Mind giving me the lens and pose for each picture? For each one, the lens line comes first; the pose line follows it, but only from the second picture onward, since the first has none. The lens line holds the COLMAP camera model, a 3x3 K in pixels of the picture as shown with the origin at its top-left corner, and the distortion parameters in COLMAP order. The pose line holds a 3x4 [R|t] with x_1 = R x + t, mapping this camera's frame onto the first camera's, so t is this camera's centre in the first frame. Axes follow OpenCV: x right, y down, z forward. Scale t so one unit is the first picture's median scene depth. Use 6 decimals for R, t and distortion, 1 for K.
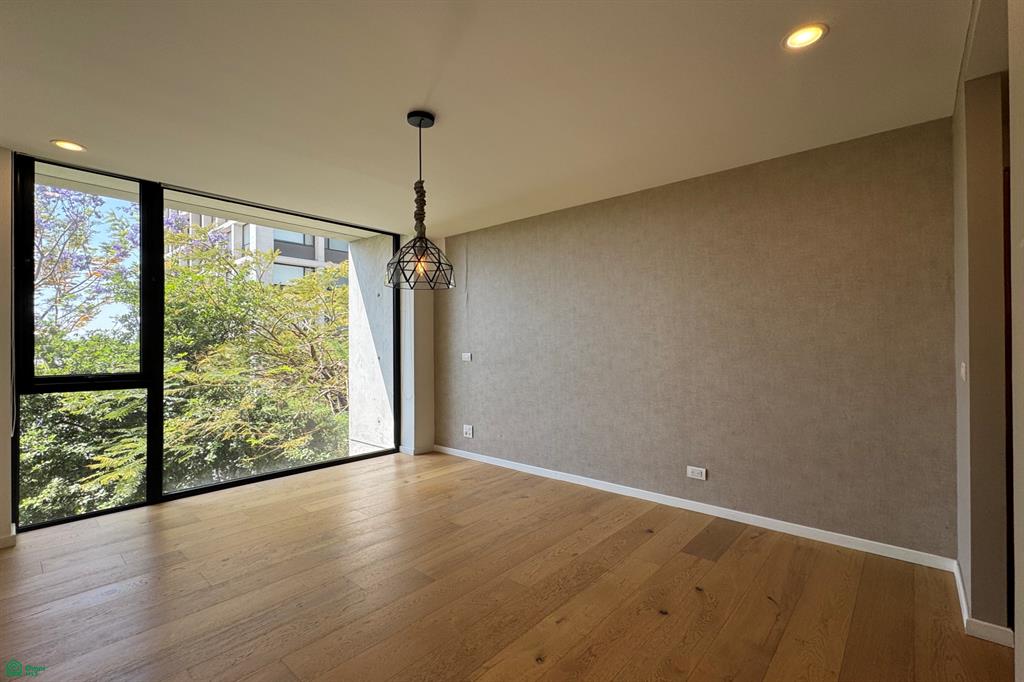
lens RADIAL K [[453.2, 0, 520.0], [0, 453.2, 338.6], [0, 0, 1]] dist [0.001218, 0.000820]
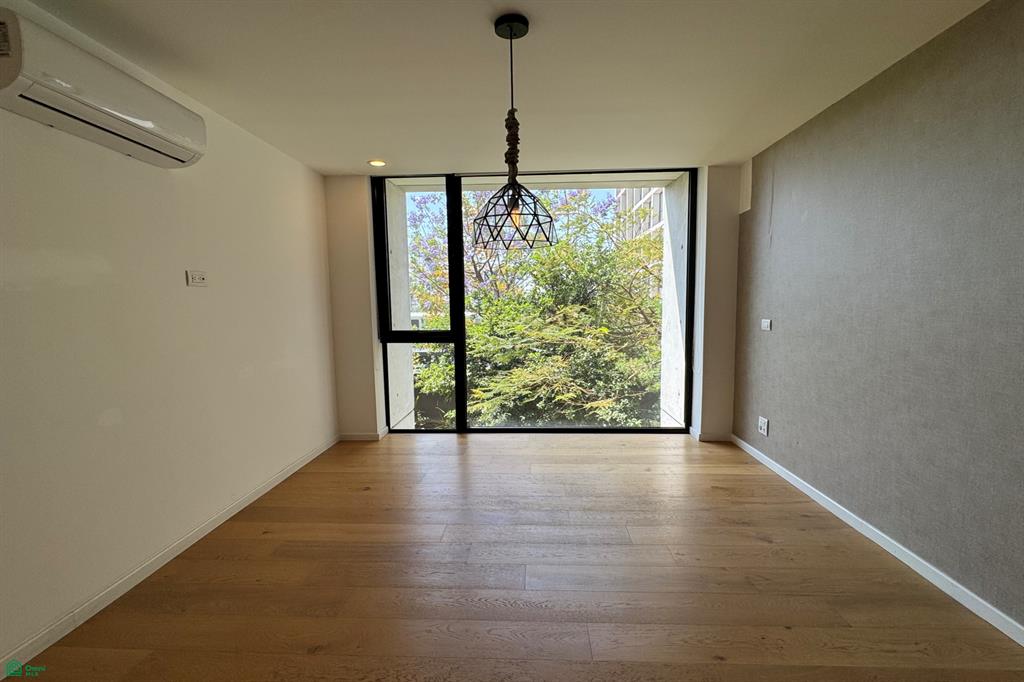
lens RADIAL K [[475.0, 0, 510.3], [0, 475.0, 348.0], [0, 0, 1]] dist [-0.000119, -0.000346]
pose [[0.618817, 0.072136, -0.782216, 0.275432], [0.018550, 0.994155, 0.106356, -0.012992], [0.785316, -0.080325, 0.613862, 0.267789]]
